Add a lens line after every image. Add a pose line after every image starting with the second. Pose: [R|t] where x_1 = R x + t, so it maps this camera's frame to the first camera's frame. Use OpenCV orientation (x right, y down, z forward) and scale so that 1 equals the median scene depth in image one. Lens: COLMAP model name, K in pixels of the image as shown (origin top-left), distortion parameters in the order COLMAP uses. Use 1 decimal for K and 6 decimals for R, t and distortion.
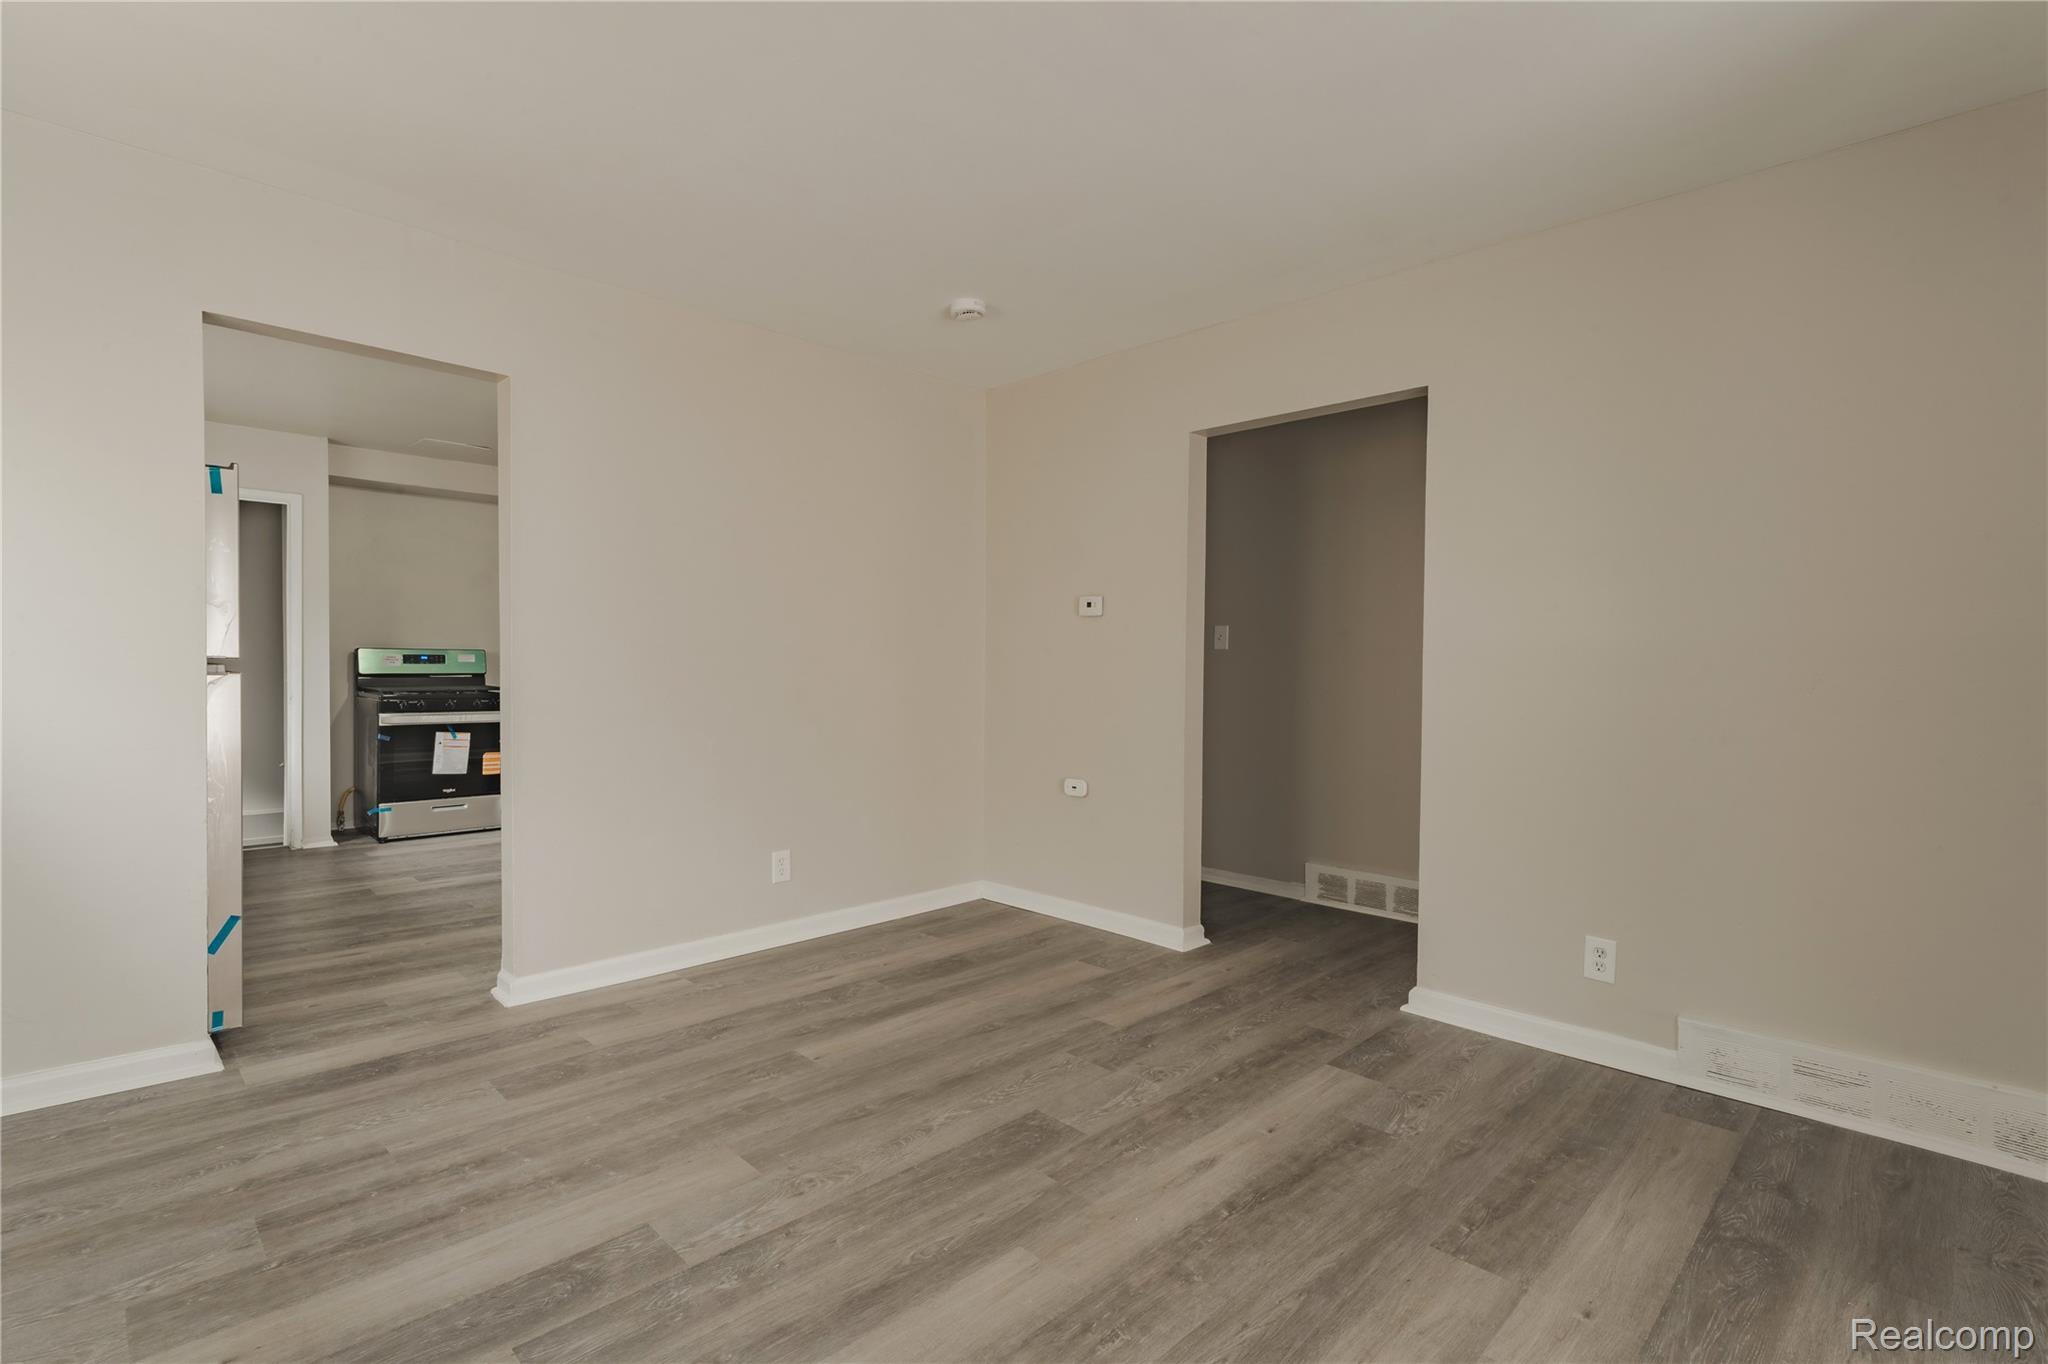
lens RADIAL K [[939.0, 0, 1020.0], [0, 939.0, 672.7], [0, 0, 1]] dist [0.000964, 0.000959]
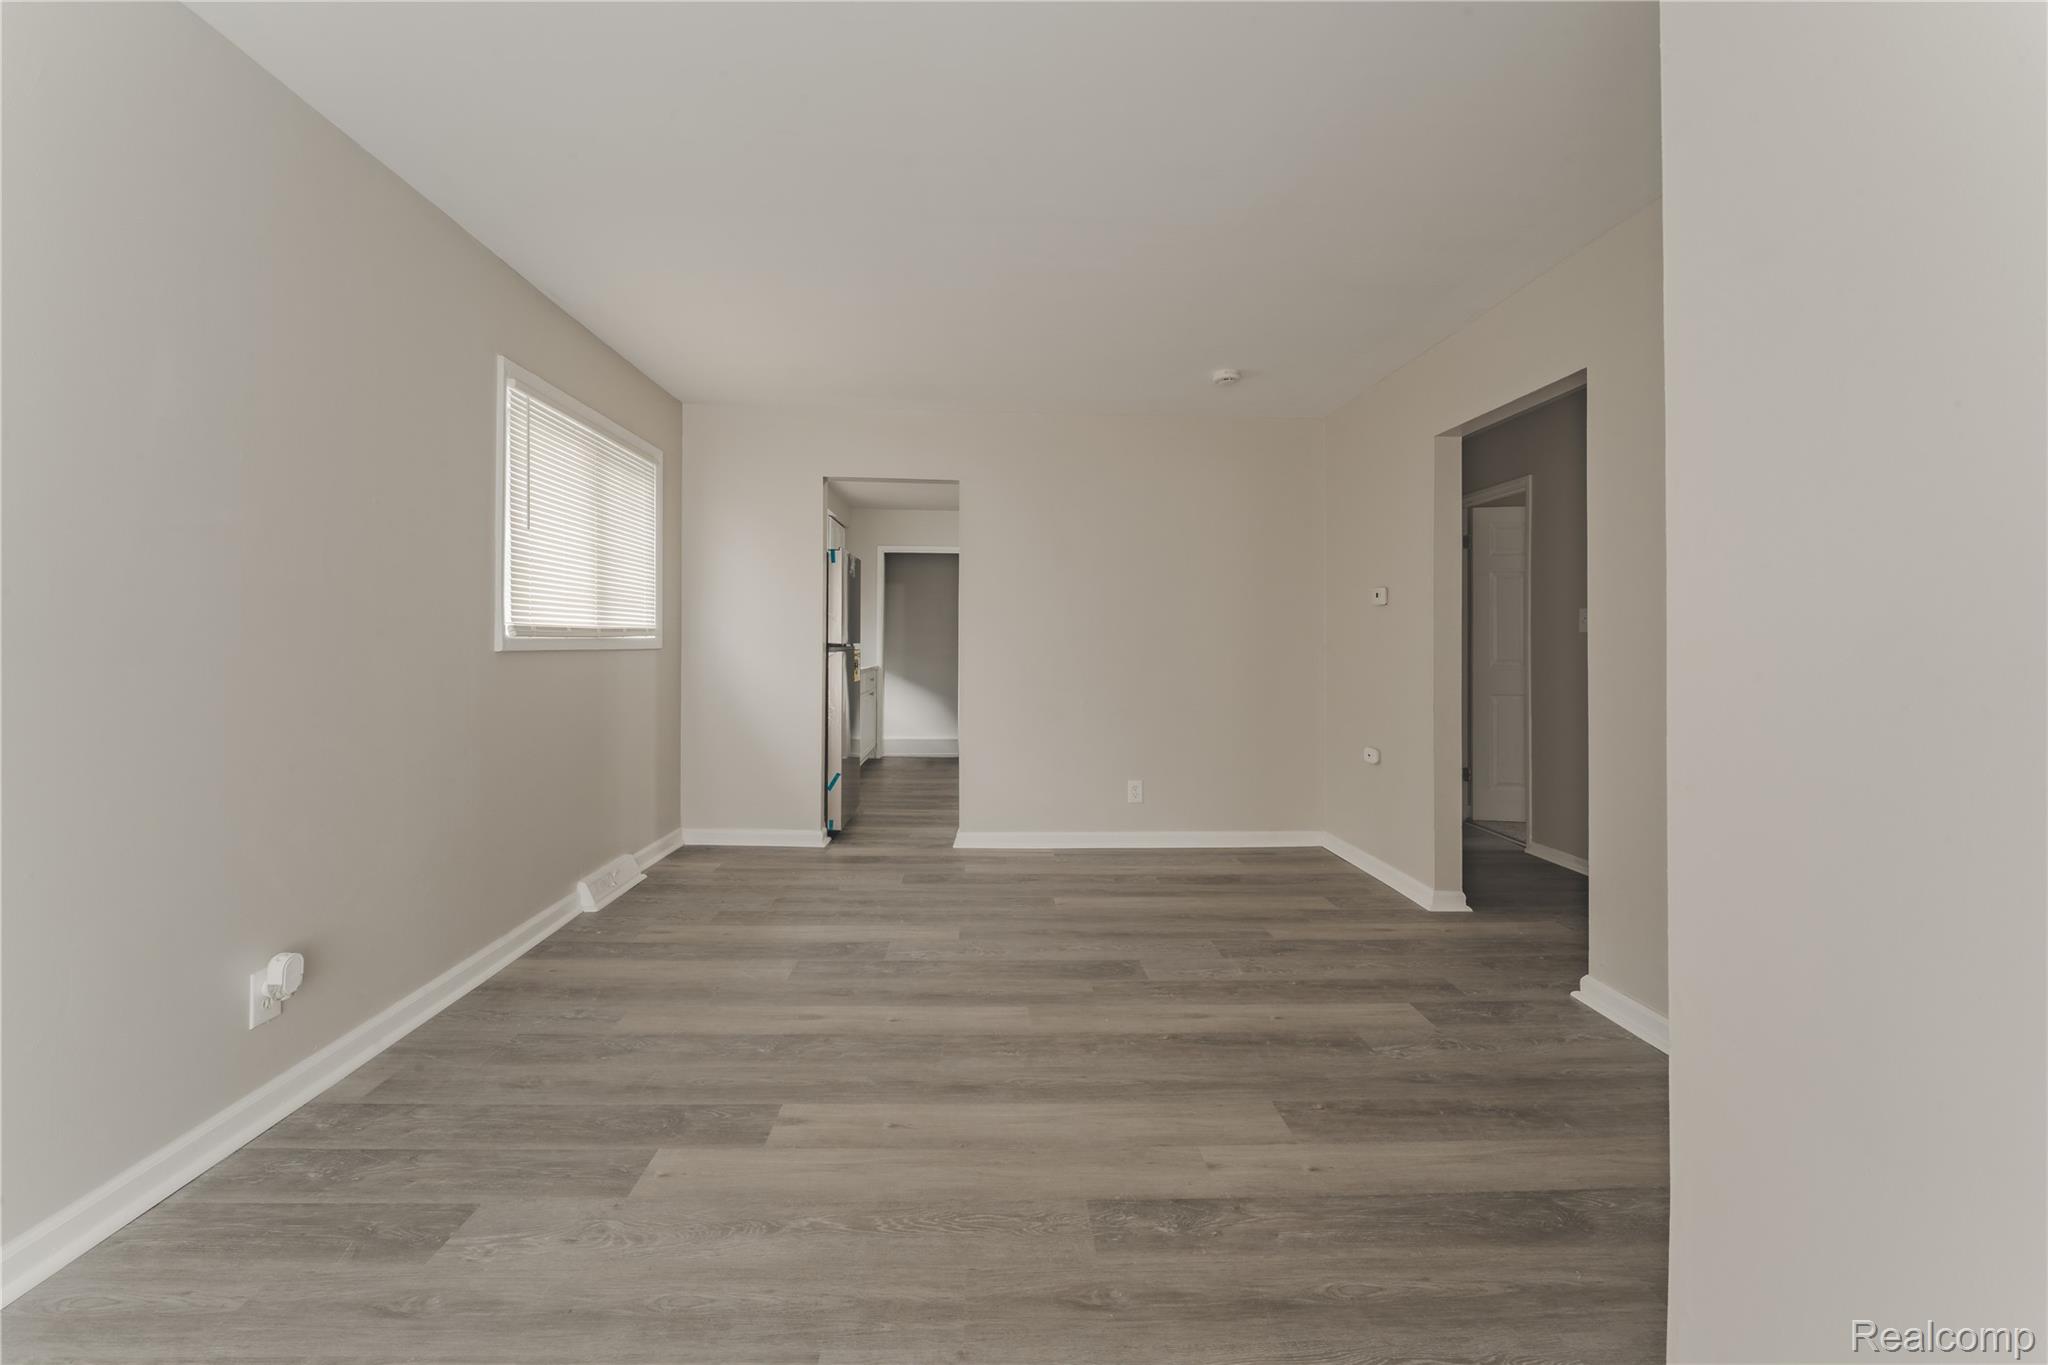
lens RADIAL K [[818.9, 0, 1017.1], [0, 818.9, 638.9], [0, 0, 1]] dist [0.003026, -0.000298]
pose [[0.743733, -0.008321, -0.668425, 0.628957], [-0.005812, 0.999804, -0.018912, 0.002569], [0.668452, 0.017950, 0.743539, -0.049217]]
